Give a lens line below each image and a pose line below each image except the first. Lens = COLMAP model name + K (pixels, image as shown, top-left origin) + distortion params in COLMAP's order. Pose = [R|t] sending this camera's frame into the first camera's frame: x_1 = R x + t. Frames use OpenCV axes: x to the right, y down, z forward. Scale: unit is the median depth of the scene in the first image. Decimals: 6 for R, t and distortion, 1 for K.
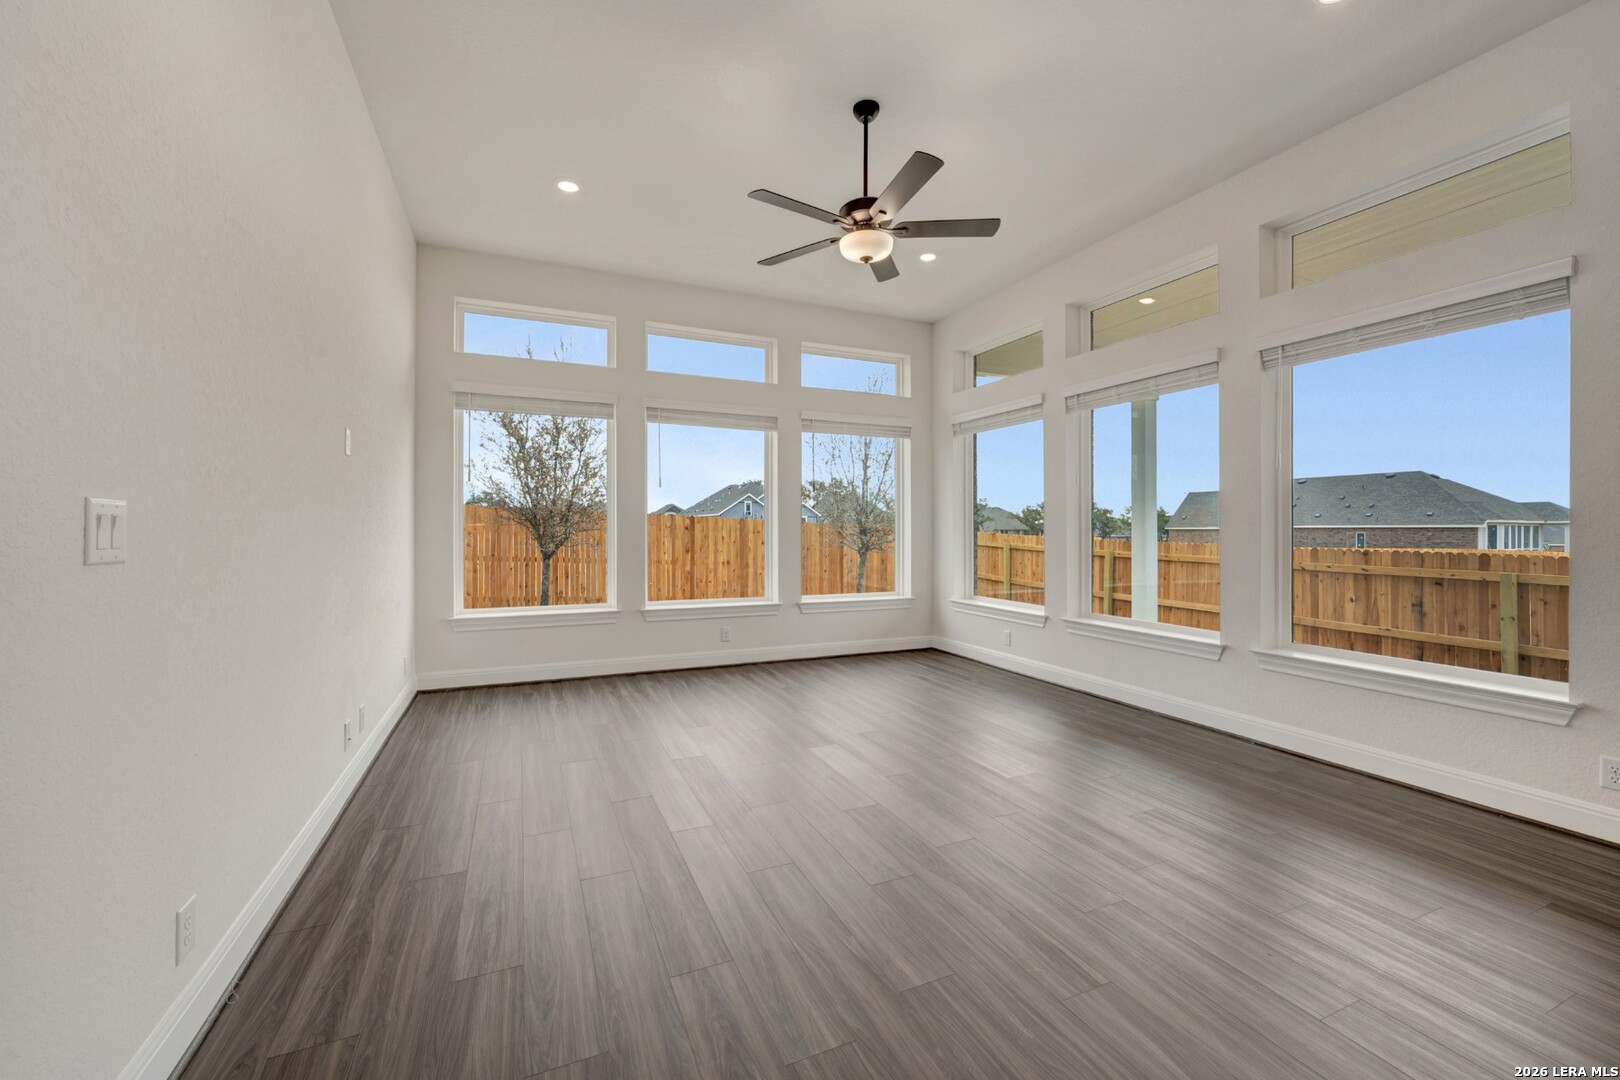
lens RADIAL K [[666.8, 0, 810.1], [0, 666.8, 498.0], [0, 0, 1]] dist [0.035286, 0.000026]
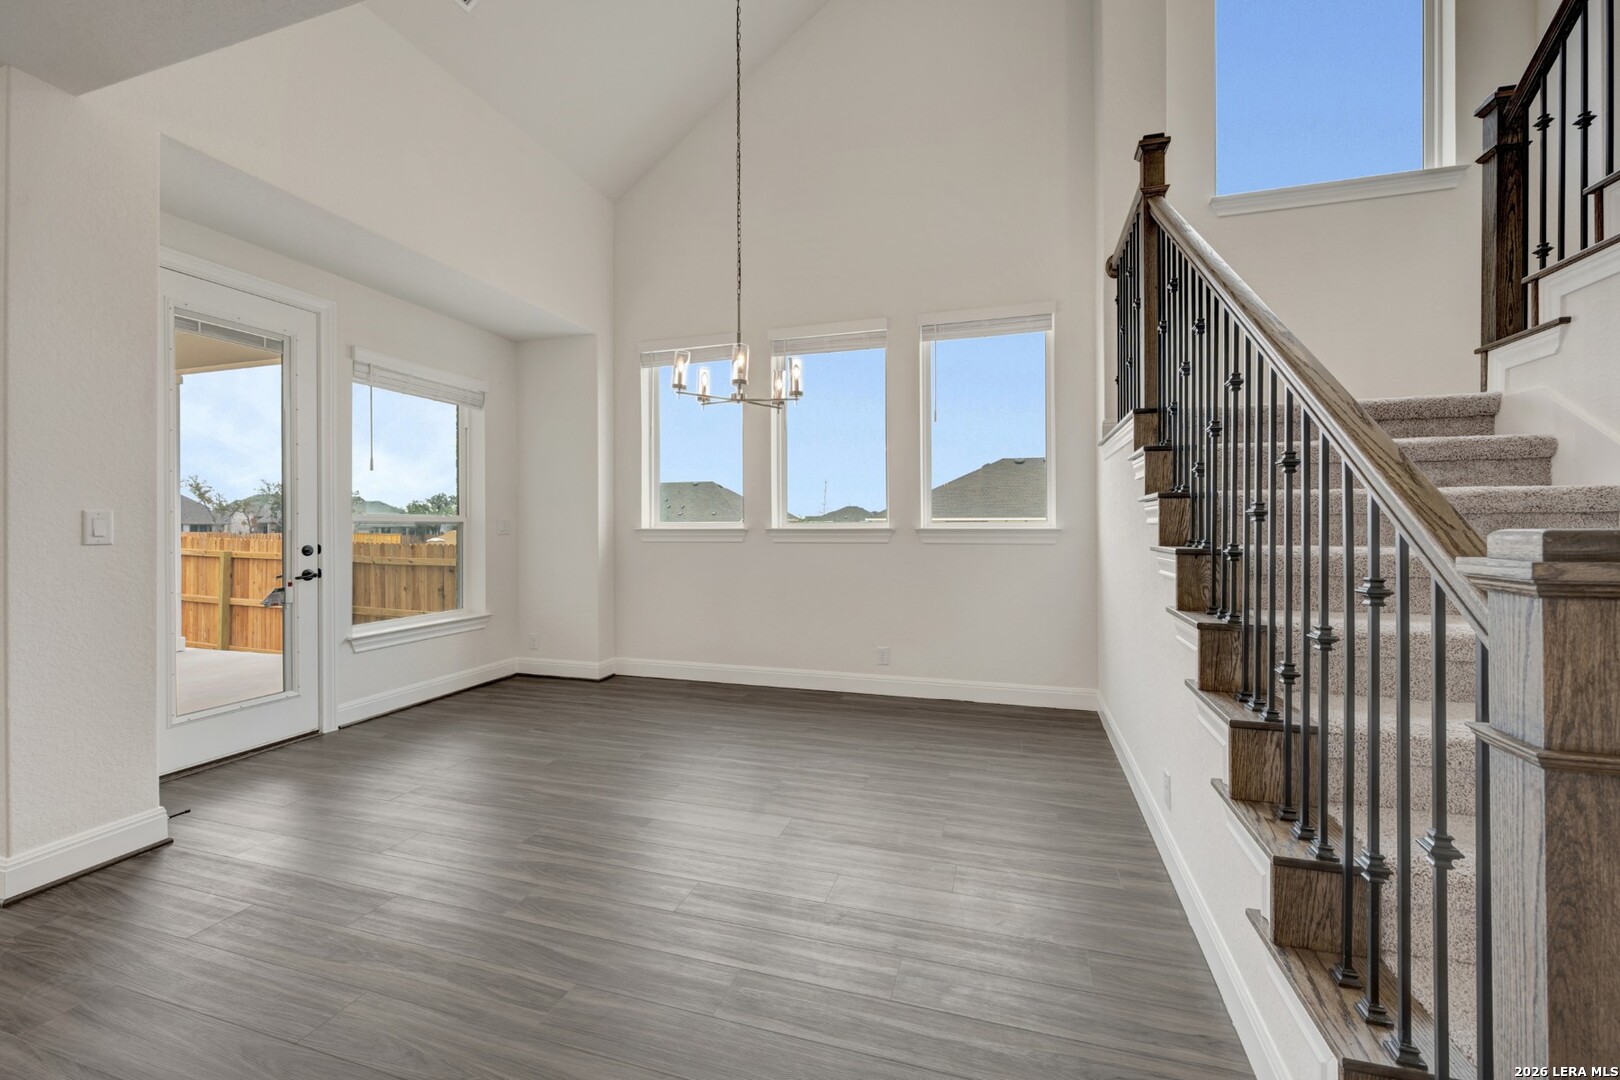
lens RADIAL K [[661.2, 0, 815.5], [0, 661.2, 532.5], [0, 0, 1]] dist [-0.000521, -0.000529]
pose [[0.671803, -0.010068, 0.740662, 0.454307], [-0.031420, 0.998620, 0.042073, -0.010044], [-0.740064, -0.051536, 0.670559, -0.229116]]
